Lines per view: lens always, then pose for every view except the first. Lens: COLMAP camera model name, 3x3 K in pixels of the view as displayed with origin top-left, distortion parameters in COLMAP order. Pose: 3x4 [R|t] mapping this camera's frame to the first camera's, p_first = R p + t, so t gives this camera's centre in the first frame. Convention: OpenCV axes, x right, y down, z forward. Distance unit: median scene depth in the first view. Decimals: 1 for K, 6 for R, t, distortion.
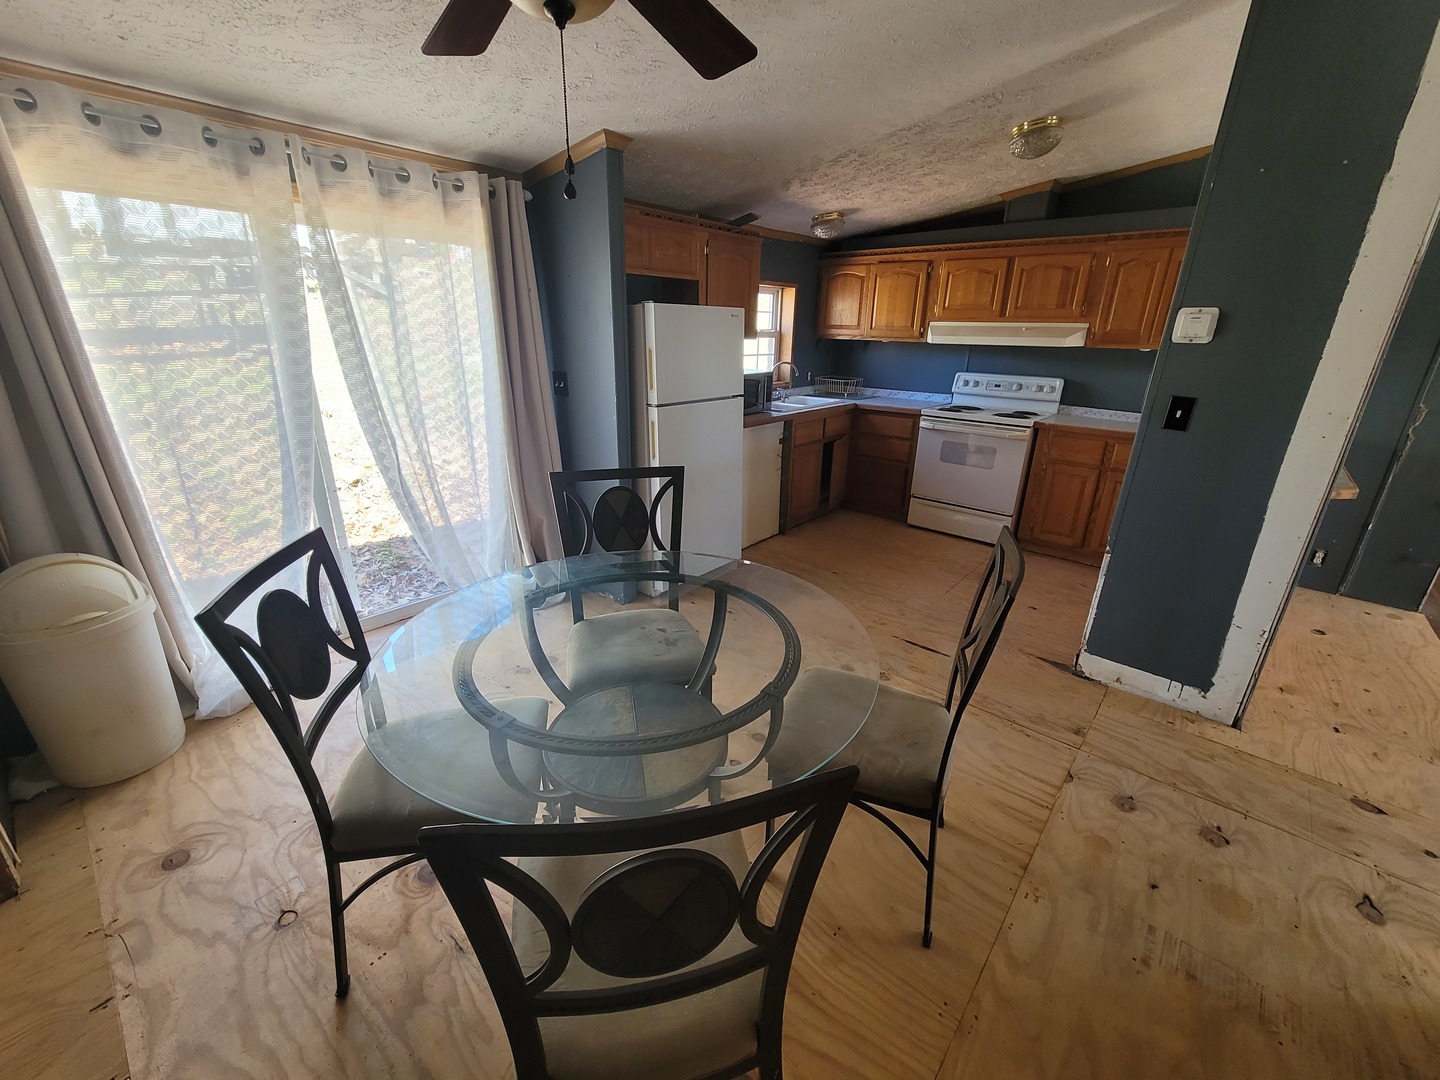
lens RADIAL K [[587.8, 0, 720.3], [0, 587.8, 538.3], [0, 0, 1]] dist [-0.000060, 0.000796]
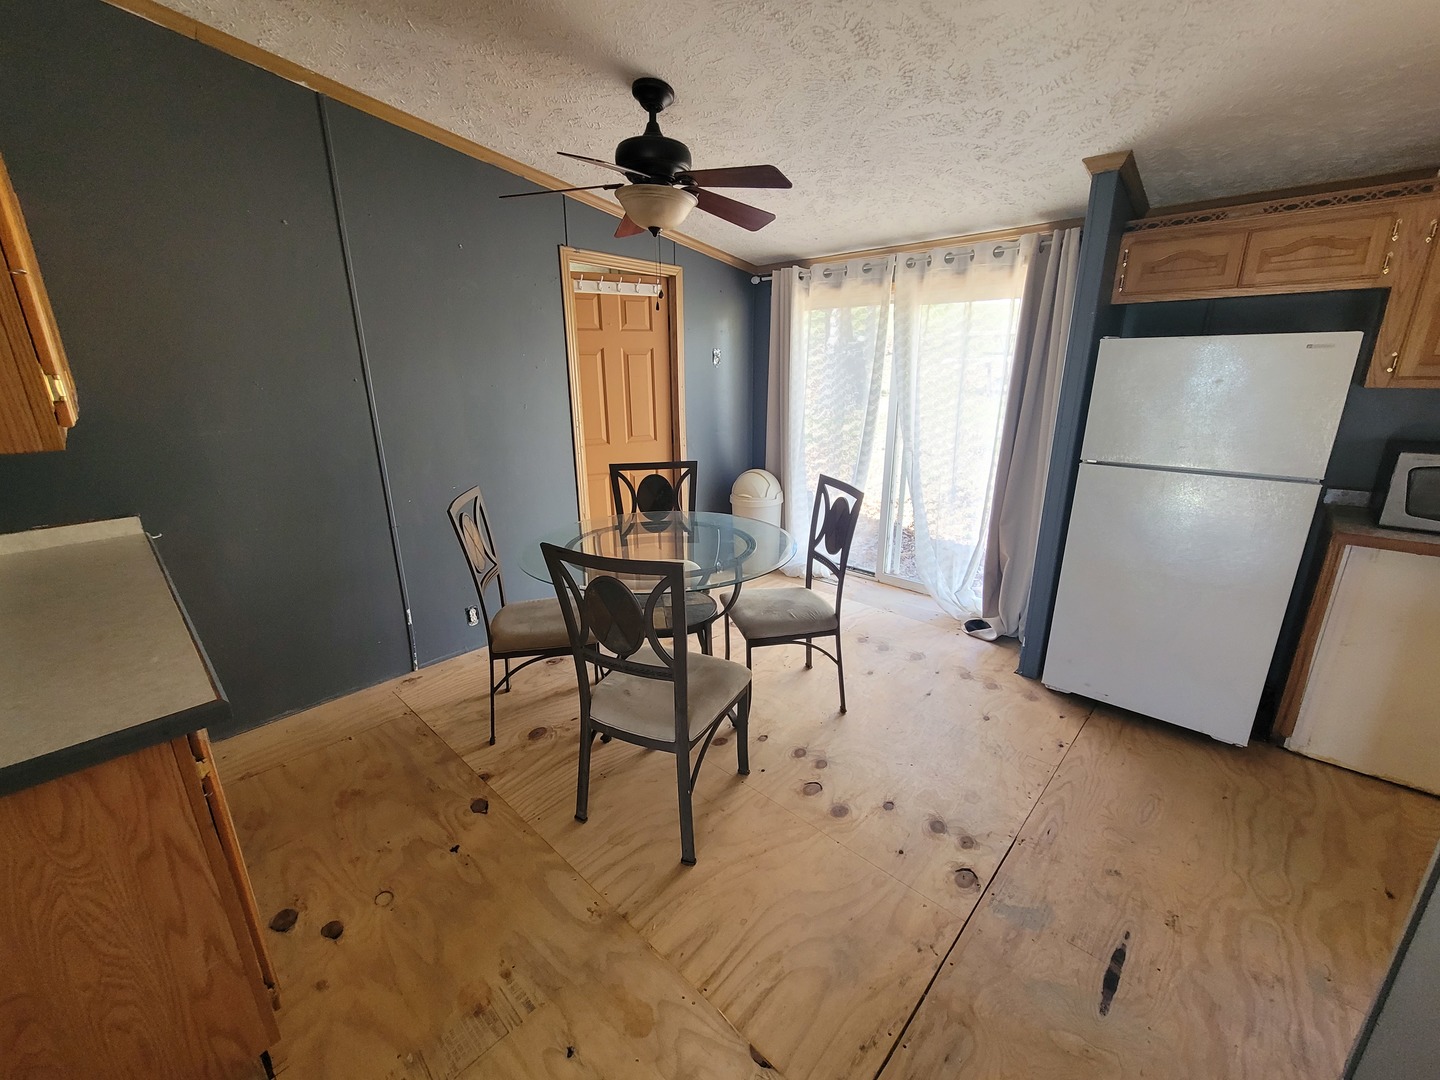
lens RADIAL K [[587.8, 0, 723.9], [0, 587.8, 540.8], [0, 0, 1]] dist [-0.000060, 0.000796]
pose [[-0.042316, 0.265477, -0.963188, 0.525455], [-0.337256, 0.903671, 0.263889, -0.122266], [0.940462, 0.336007, 0.051294, 0.372224]]
